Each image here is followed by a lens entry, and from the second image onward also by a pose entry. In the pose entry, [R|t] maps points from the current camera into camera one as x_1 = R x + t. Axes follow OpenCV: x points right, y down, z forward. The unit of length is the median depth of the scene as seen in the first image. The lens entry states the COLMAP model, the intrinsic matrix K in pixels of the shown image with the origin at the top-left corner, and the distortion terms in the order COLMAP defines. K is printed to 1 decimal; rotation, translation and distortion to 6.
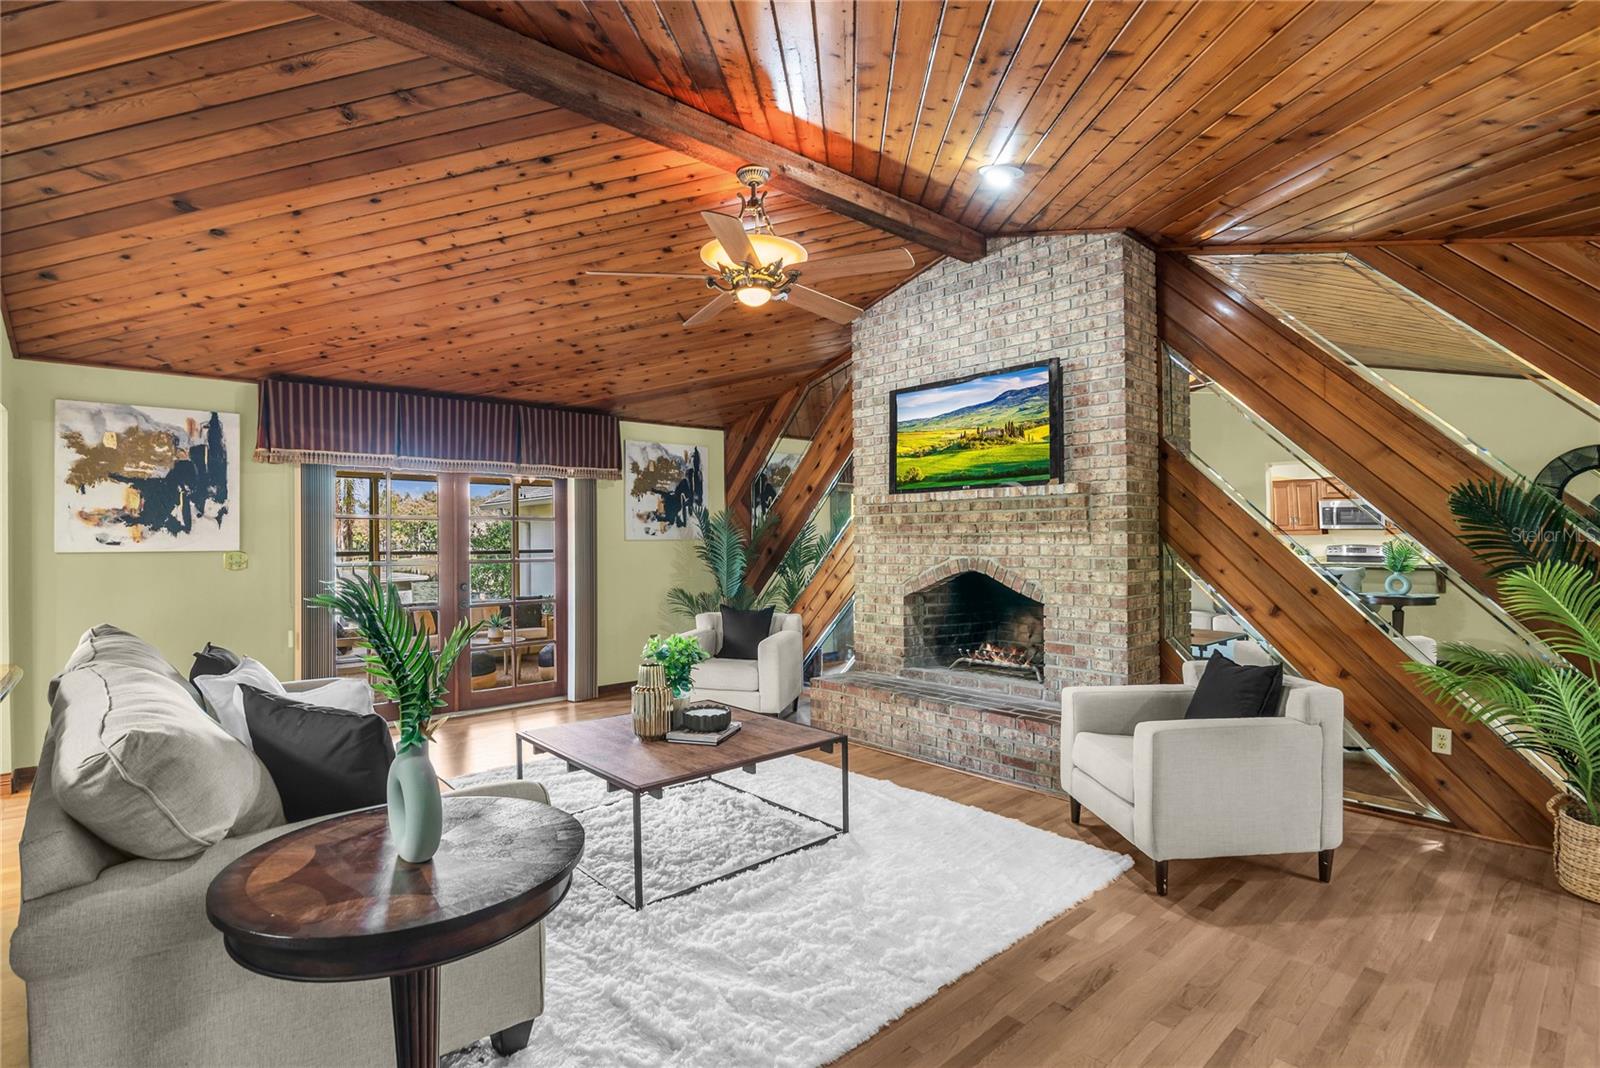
lens RADIAL K [[684.4, 0, 798.7], [0, 684.4, 537.1], [0, 0, 1]] dist [-0.001014, -0.000183]
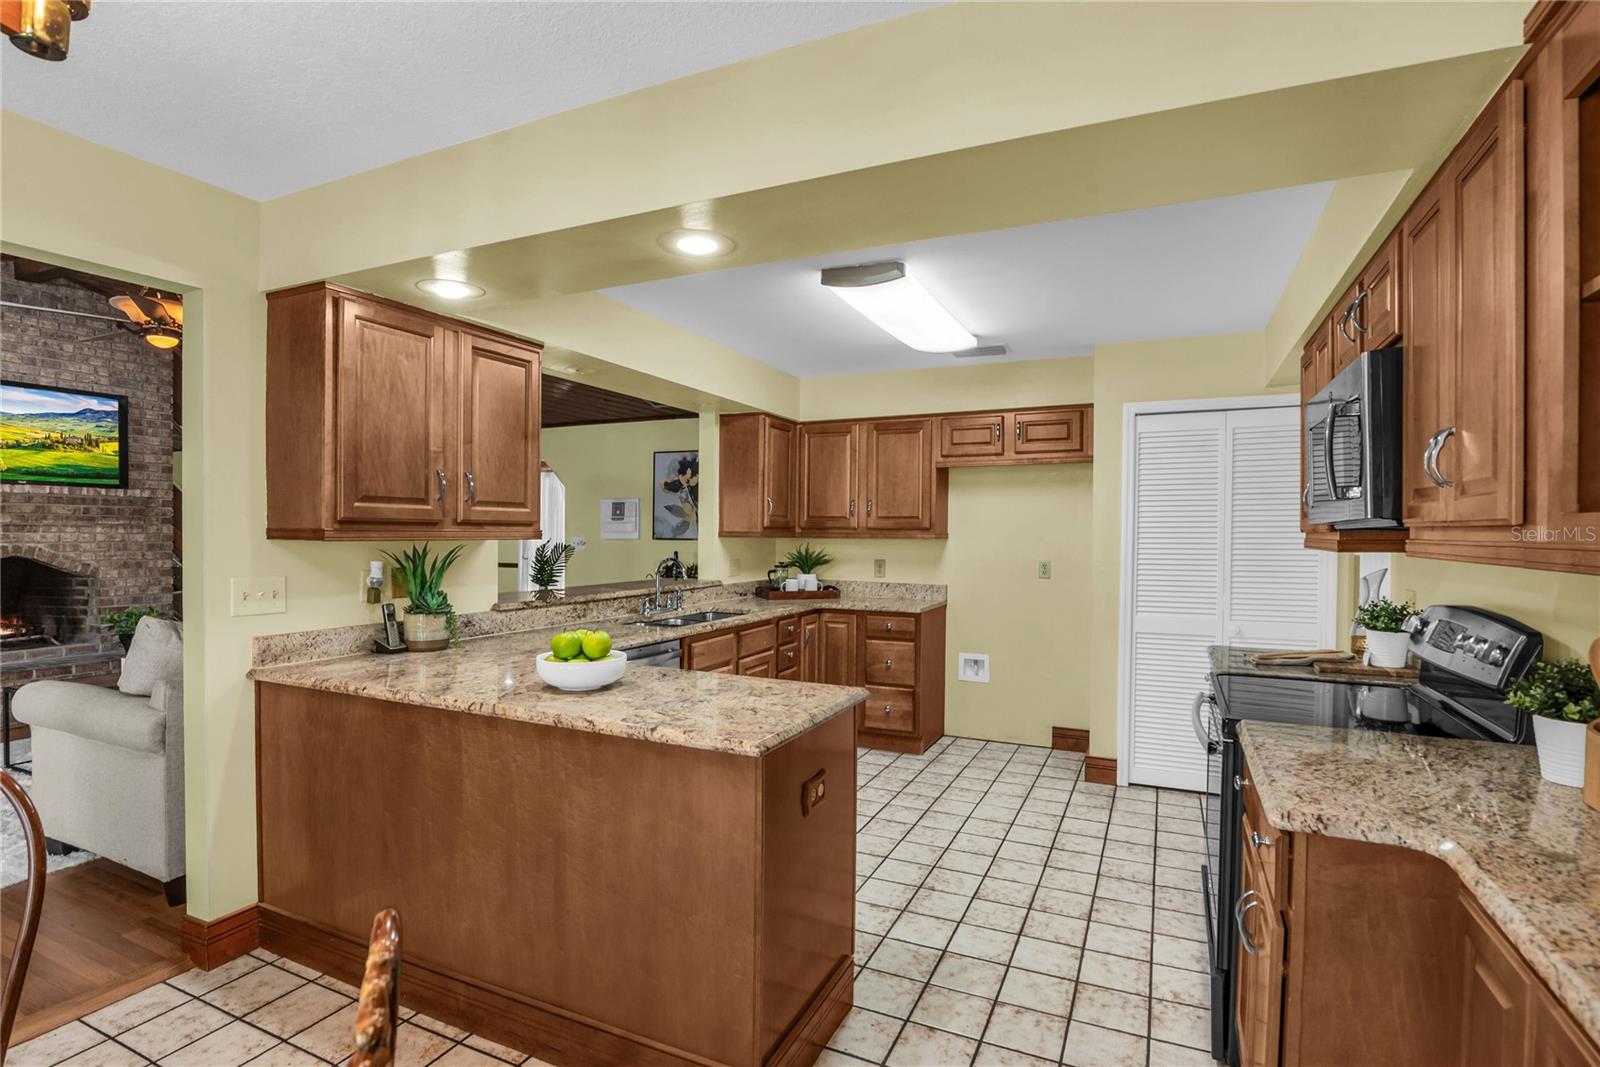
lens RADIAL K [[767.3, 0, 803.2], [0, 767.3, 534.4], [0, 0, 1]] dist [-0.000232, 0.000181]
pose [[-0.468051, 0.001851, 0.883700, -1.529356], [-0.005906, 0.999969, -0.005223, 0.013343], [-0.883682, -0.007664, -0.468025, 0.505506]]
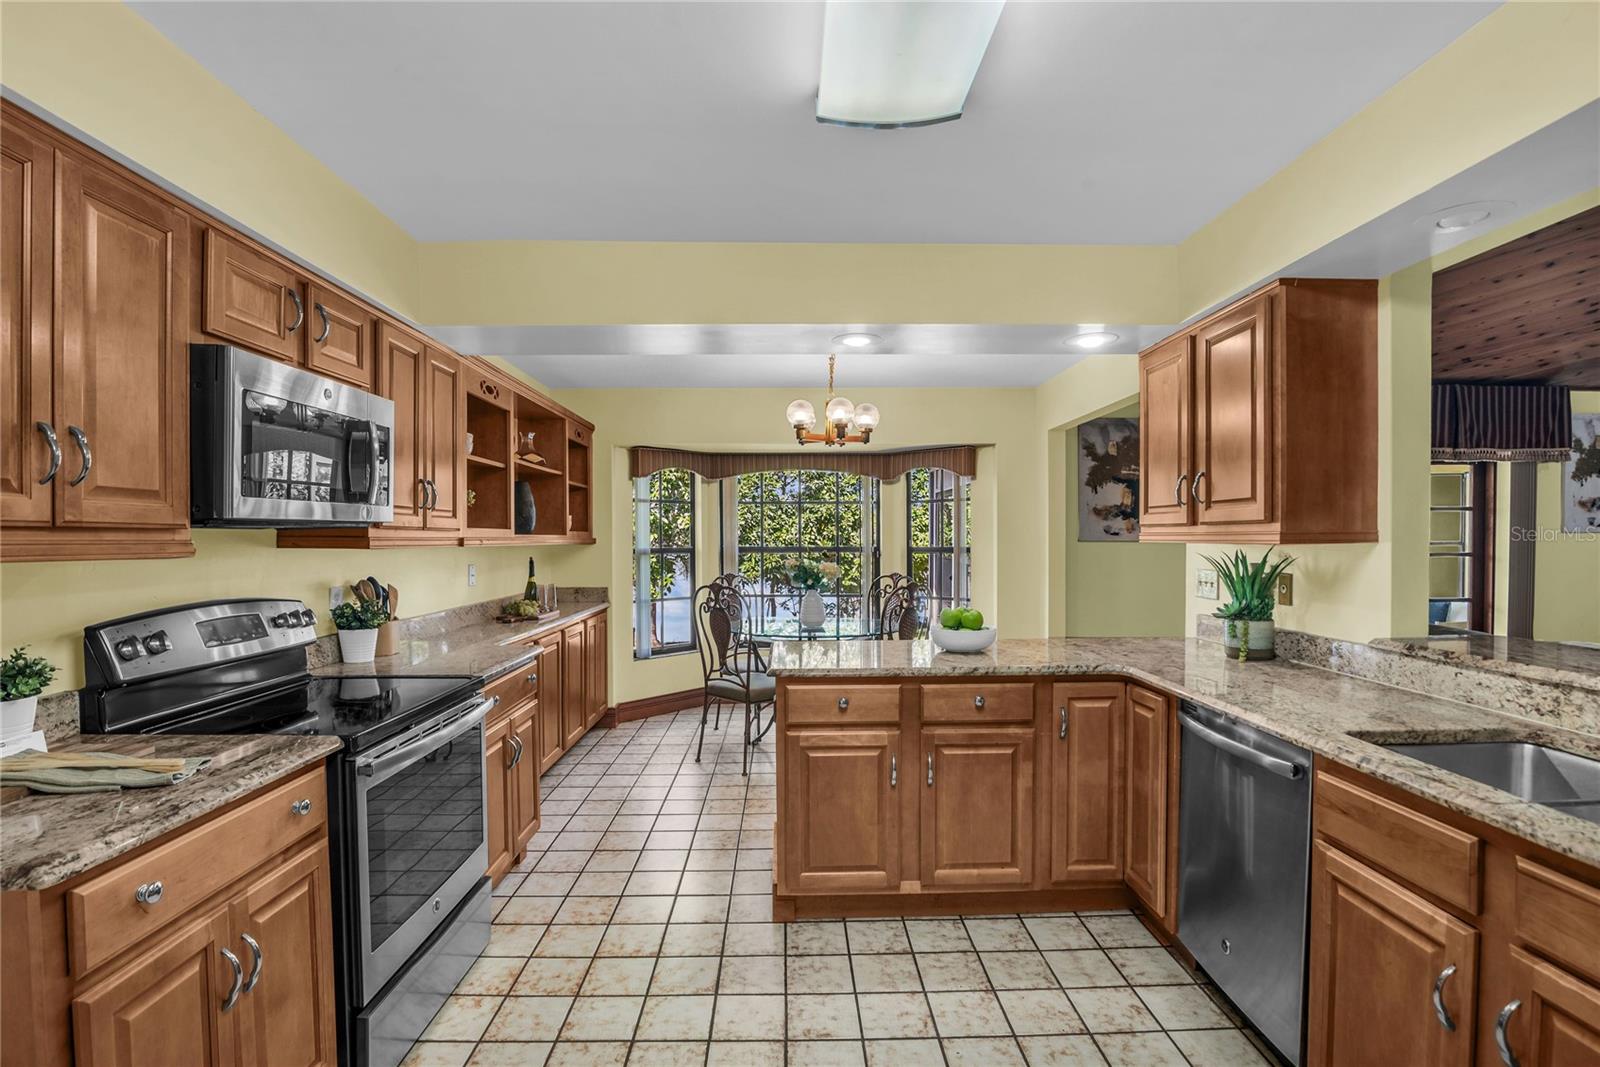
lens RADIAL K [[767.3, 0, 804.9], [0, 767.3, 540.3], [0, 0, 1]] dist [-0.000232, 0.000181]
pose [[0.814861, 0.008680, -0.579592, -0.584373], [-0.002054, 0.999925, 0.012087, 0.004597], [0.579653, -0.008659, 0.814817, -0.375148]]
